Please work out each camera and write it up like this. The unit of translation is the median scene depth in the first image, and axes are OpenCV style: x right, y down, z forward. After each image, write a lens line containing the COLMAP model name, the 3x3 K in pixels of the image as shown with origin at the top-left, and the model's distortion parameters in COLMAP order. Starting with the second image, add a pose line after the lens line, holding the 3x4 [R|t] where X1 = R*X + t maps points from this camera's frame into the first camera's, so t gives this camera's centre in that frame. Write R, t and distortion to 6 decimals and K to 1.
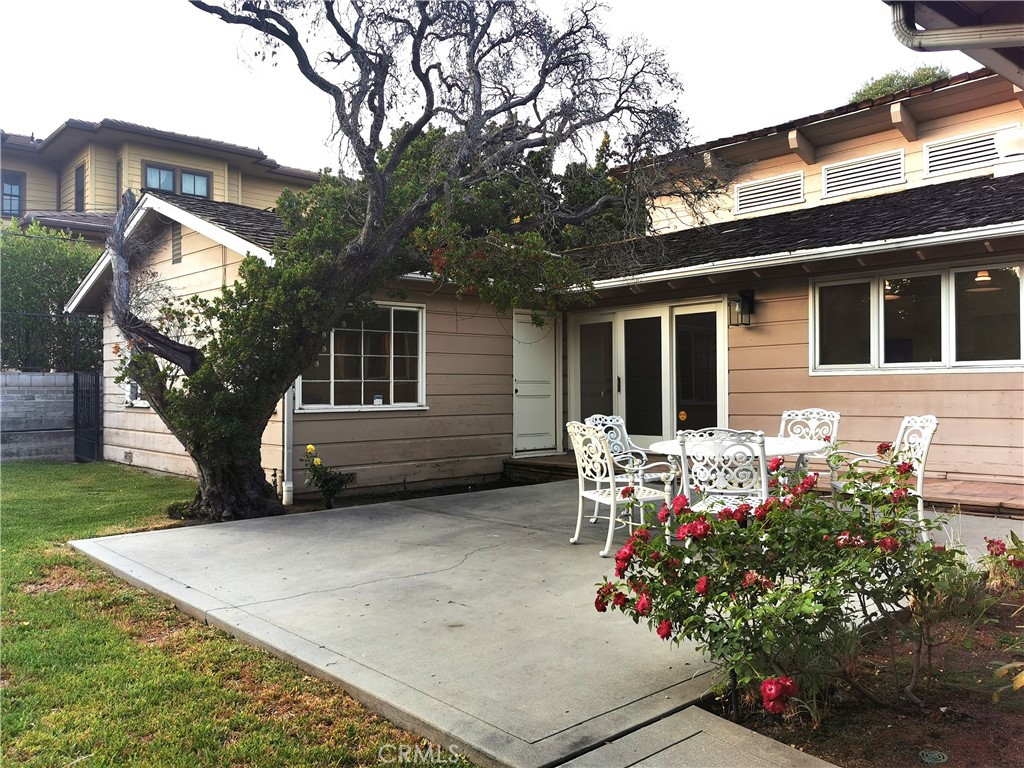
lens RADIAL K [[841.4, 0, 549.1], [0, 841.4, 387.7], [0, 0, 1]] dist [0.047507, -0.002832]
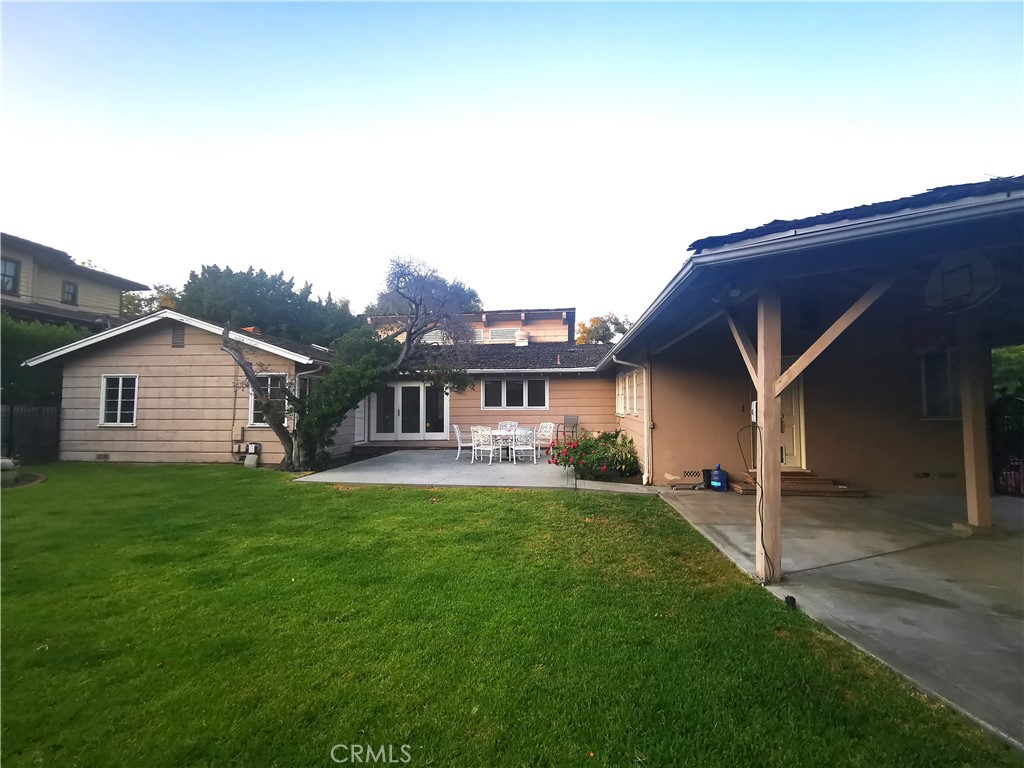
lens RADIAL K [[469.3, 0, 519.5], [0, 469.3, 385.6], [0, 0, 1]] dist [0.009420, -0.000553]
pose [[0.740597, 0.036645, 0.670949, -0.711145], [-0.002369, 0.998648, -0.051928, -0.015404], [-0.671945, 0.036868, 0.739683, -0.314367]]
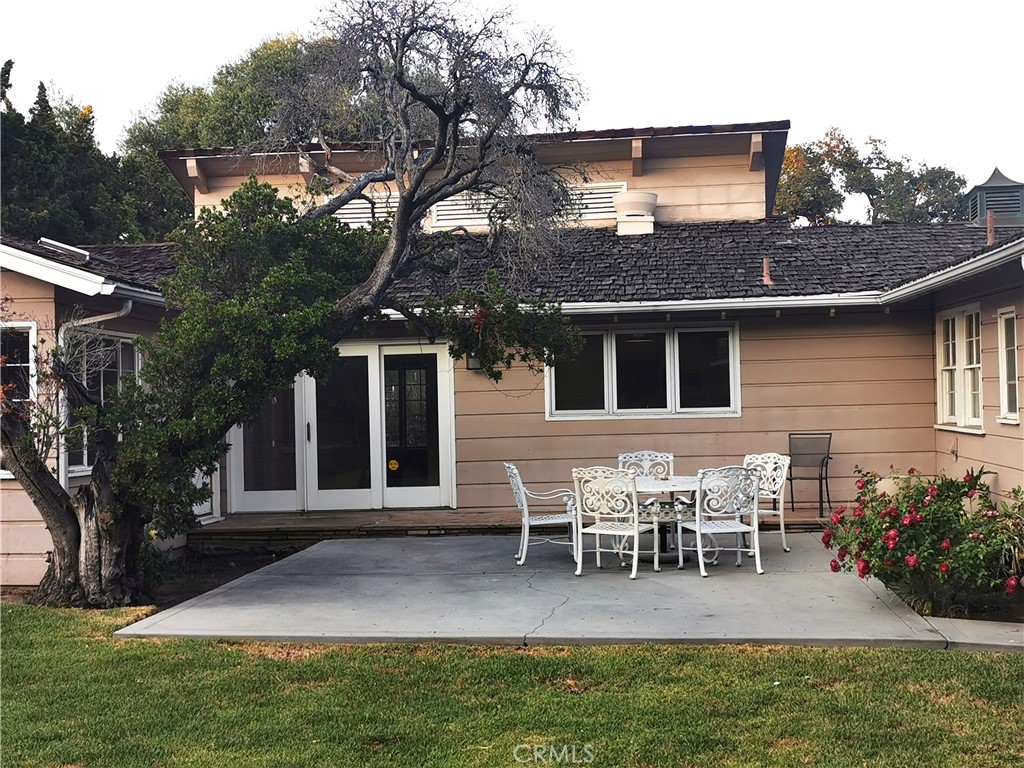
lens RADIAL K [[1331.6, 0, 509.6], [0, 1331.6, 385.4], [0, 0, 1]] dist [0.076309, 0.000000]
pose [[0.739794, 0.006364, 0.672803, -0.834358], [0.014011, 0.999593, -0.024861, -0.017762], [-0.672688, 0.027819, 0.739403, -0.176543]]
